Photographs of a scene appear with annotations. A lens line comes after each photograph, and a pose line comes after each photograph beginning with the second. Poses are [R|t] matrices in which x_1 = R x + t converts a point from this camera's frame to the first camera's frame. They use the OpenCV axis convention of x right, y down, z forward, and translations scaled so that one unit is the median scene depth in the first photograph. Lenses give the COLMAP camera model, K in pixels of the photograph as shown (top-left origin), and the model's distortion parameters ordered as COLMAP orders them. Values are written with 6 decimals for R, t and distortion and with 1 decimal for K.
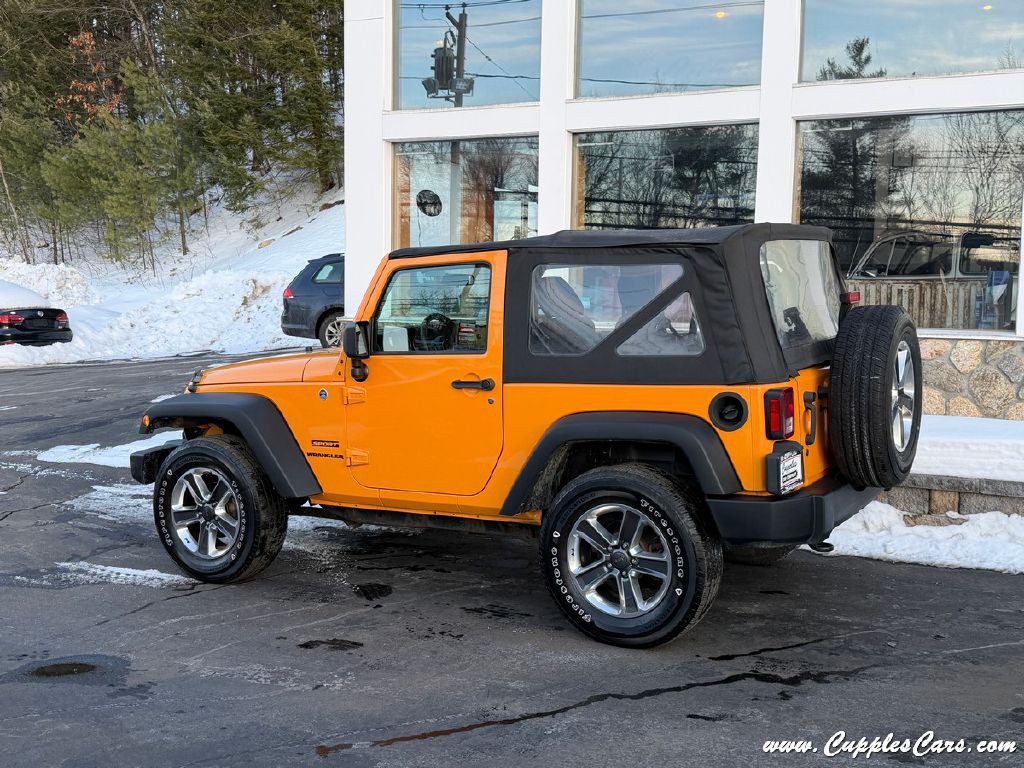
lens RADIAL K [[1081.6, 0, 512.0], [0, 1081.6, 384.0], [0, 0, 1]] dist [0.234626, -0.551295]
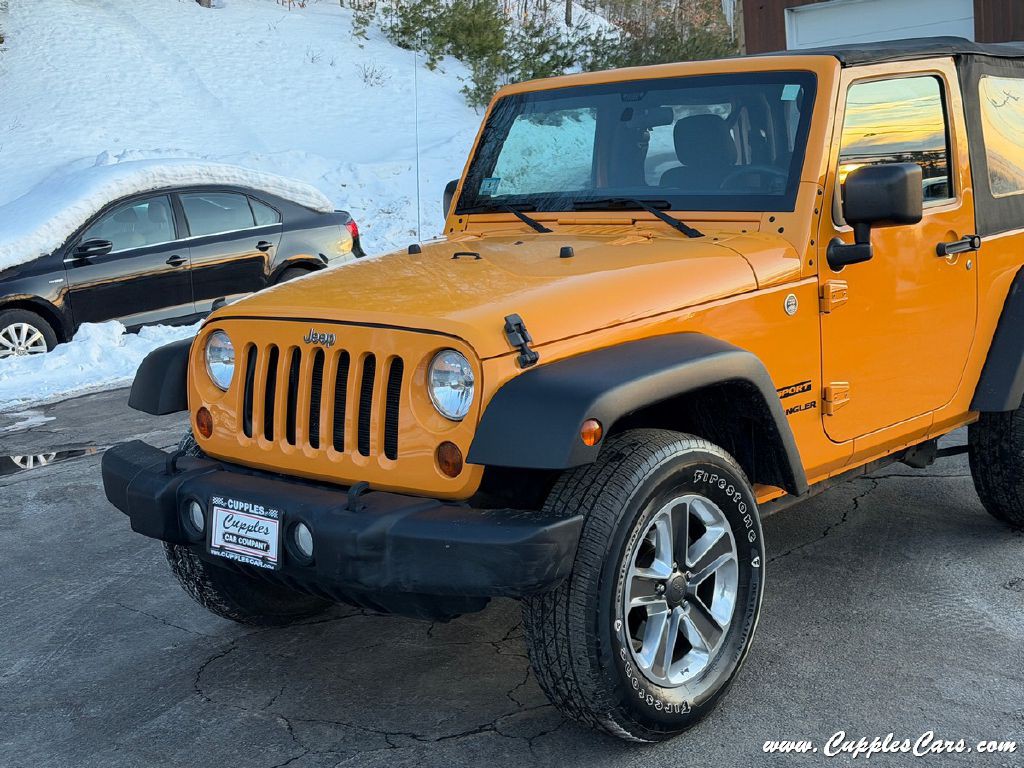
lens RADIAL K [[1488.5, 0, 512.0], [0, 1488.5, 384.0], [0, 0, 1]] dist [0.203734, -0.375094]
pose [[0.219592, -0.148577, 0.964212, -0.966602], [0.145064, 0.982321, 0.118331, -0.063648], [-0.964747, 0.113888, 0.237263, 0.953227]]
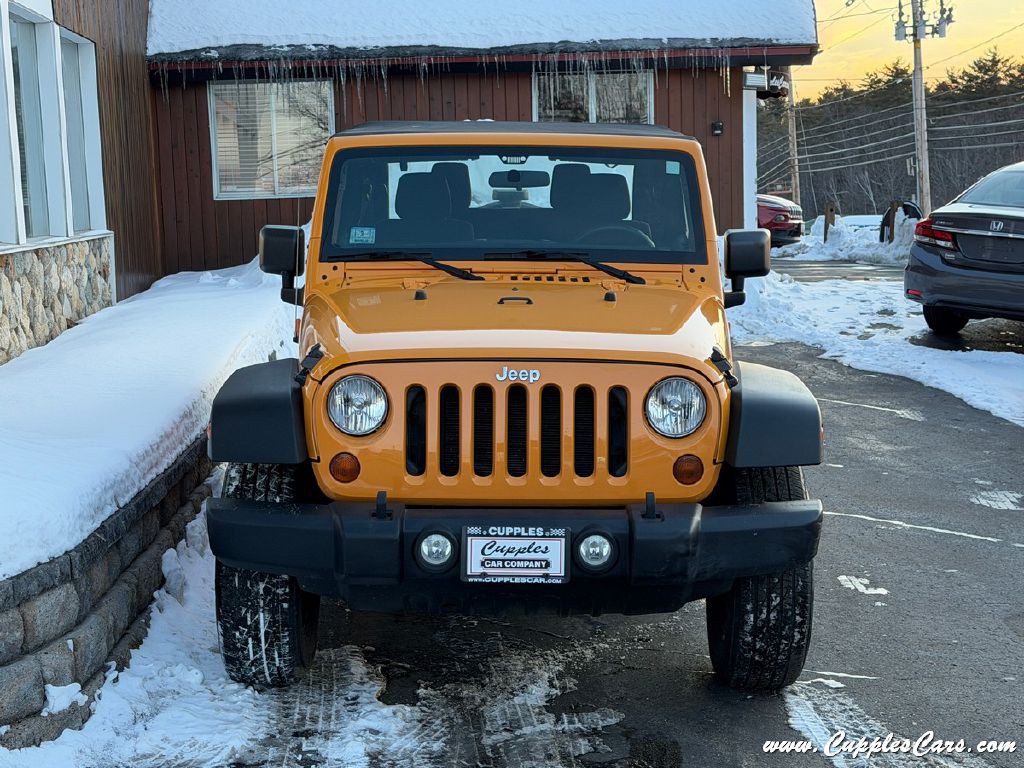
lens RADIAL K [[1749.8, 0, 548.0], [0, 1749.8, 384.4], [0, 0, 1]] dist [0.133759, -0.084807]
pose [[-0.522008, -0.098020, 0.847290, -1.078445], [0.088060, 0.981873, 0.167842, -0.162876], [-0.848383, 0.162227, -0.503914, 1.669624]]
